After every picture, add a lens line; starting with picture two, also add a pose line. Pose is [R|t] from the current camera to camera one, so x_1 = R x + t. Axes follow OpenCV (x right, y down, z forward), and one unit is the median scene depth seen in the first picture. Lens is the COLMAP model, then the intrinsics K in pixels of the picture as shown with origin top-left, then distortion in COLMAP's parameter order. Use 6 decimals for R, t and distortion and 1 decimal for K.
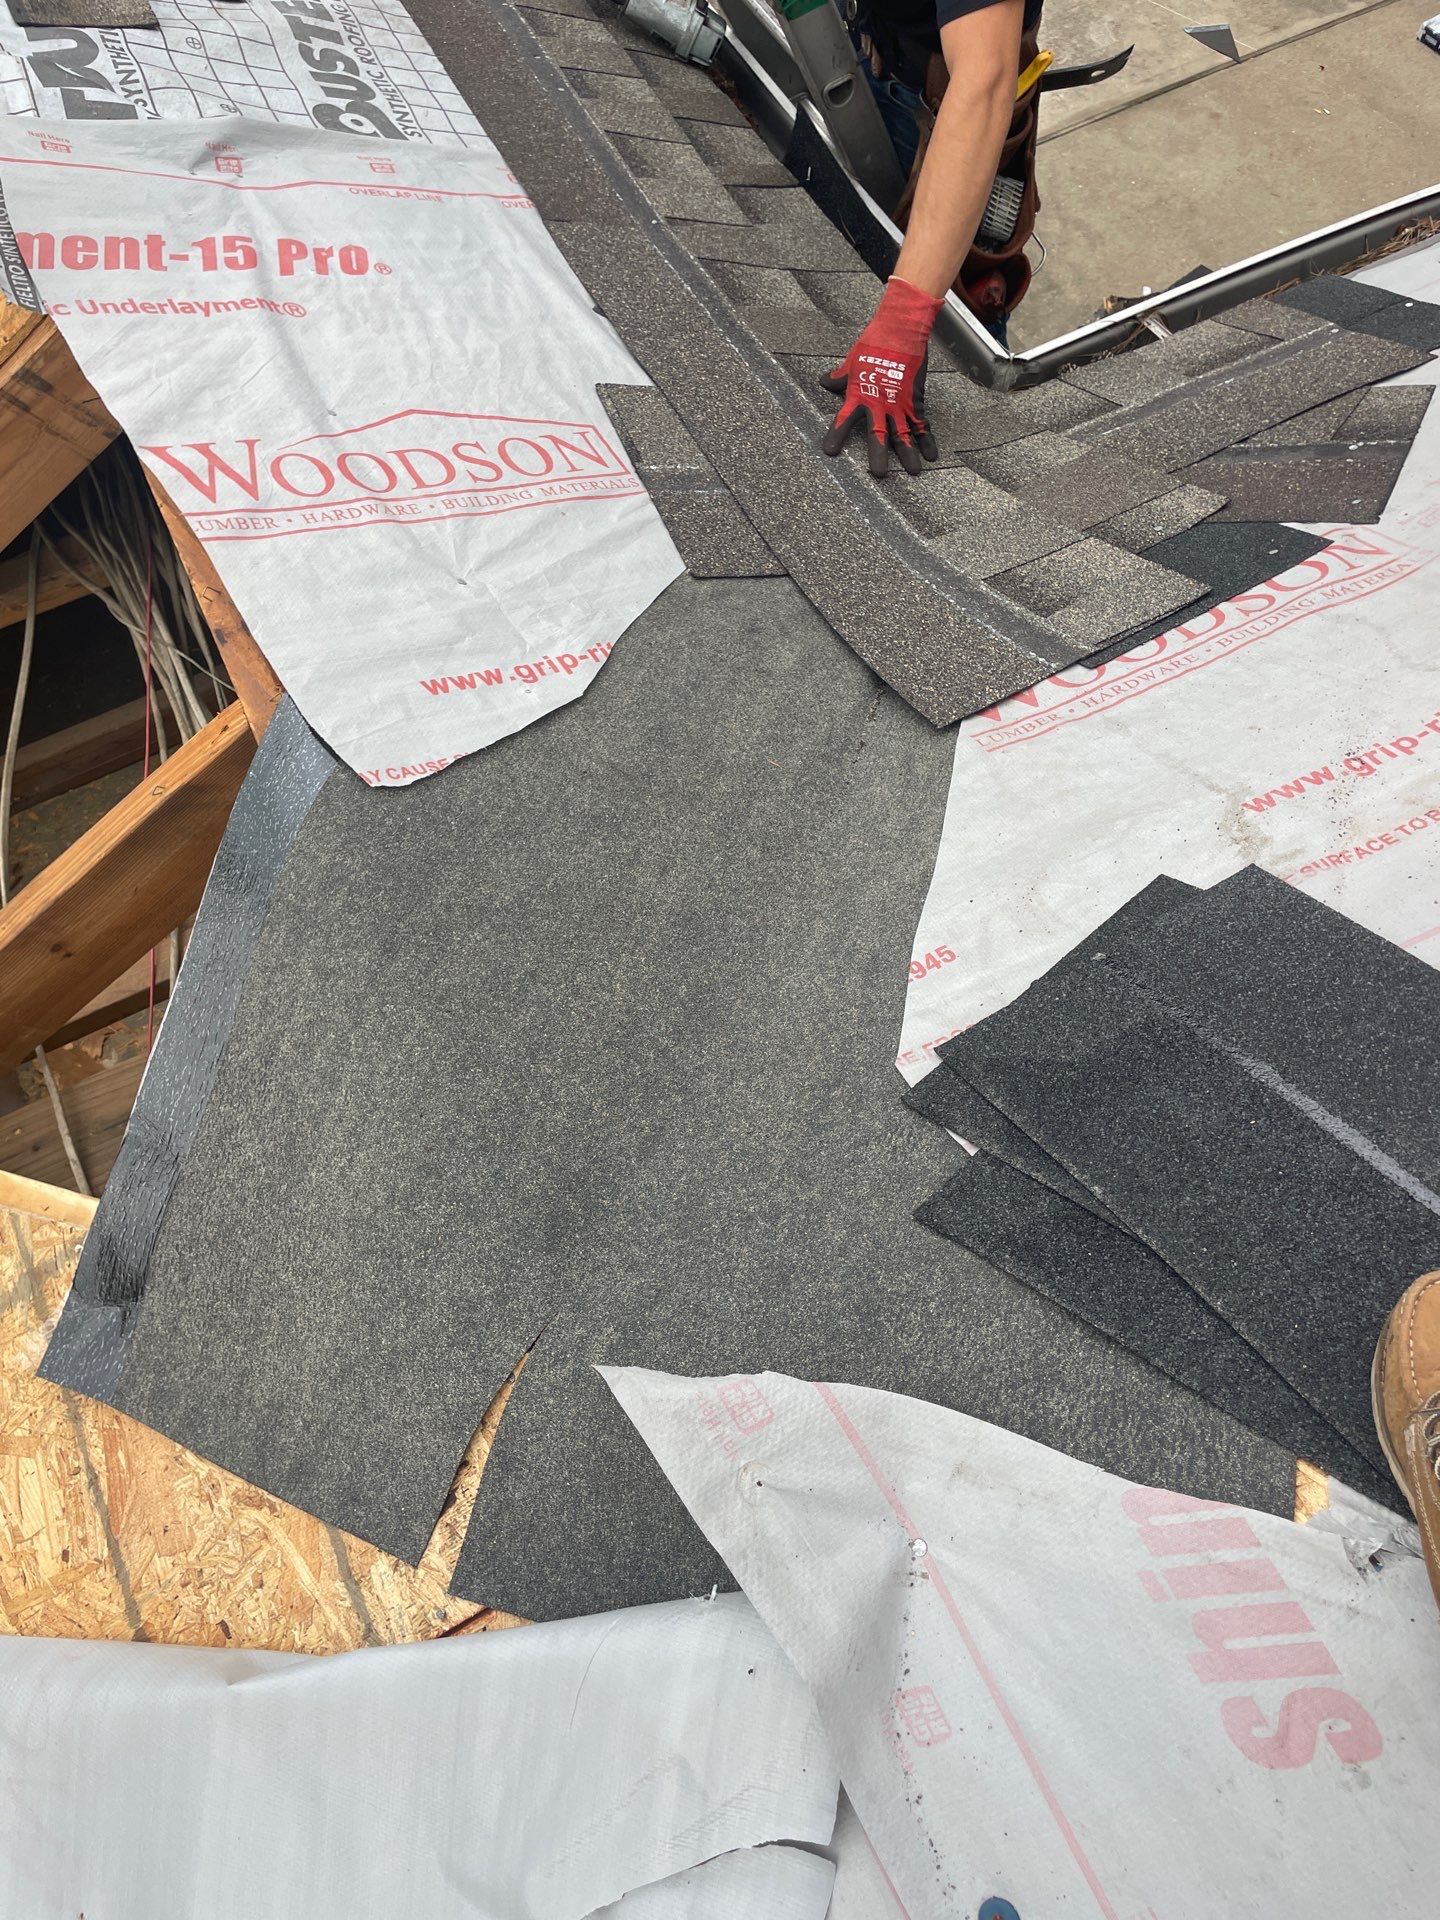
lens RADIAL K [[1446.6, 0, 732.6], [0, 1446.6, 957.7], [0, 0, 1]] dist [0.084166, -0.128345]
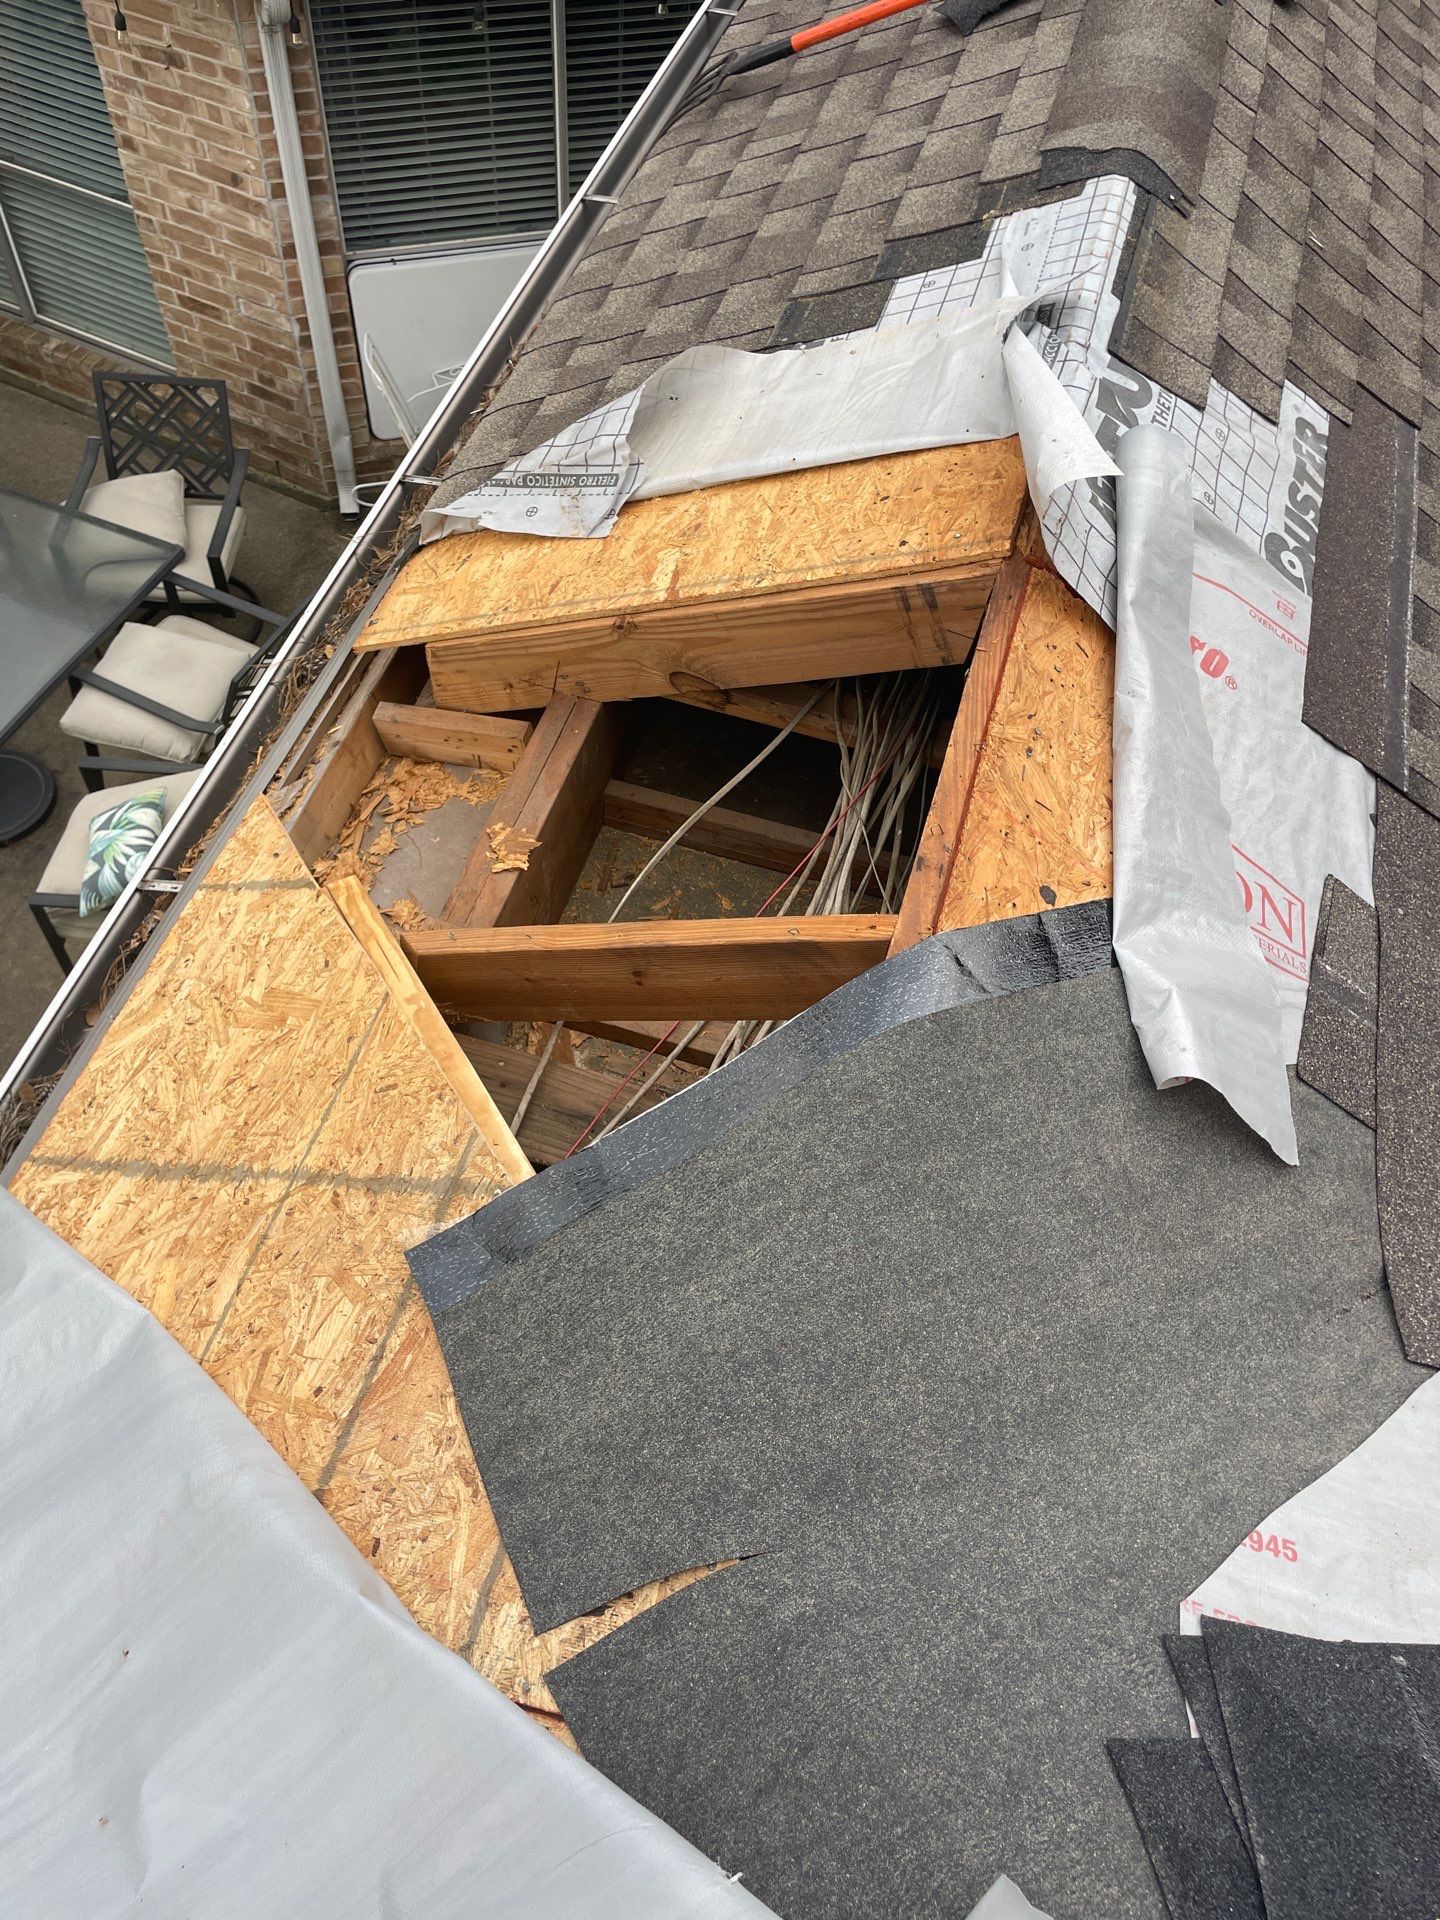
lens RADIAL K [[1446.6, 0, 732.6], [0, 1446.6, 957.7], [0, 0, 1]] dist [0.084166, -0.128345]
pose [[0.728312, 0.614489, -0.303257, -0.073552], [-0.657701, 0.751068, -0.057669, 0.000550], [0.192329, 0.241454, 0.951162, -0.118207]]
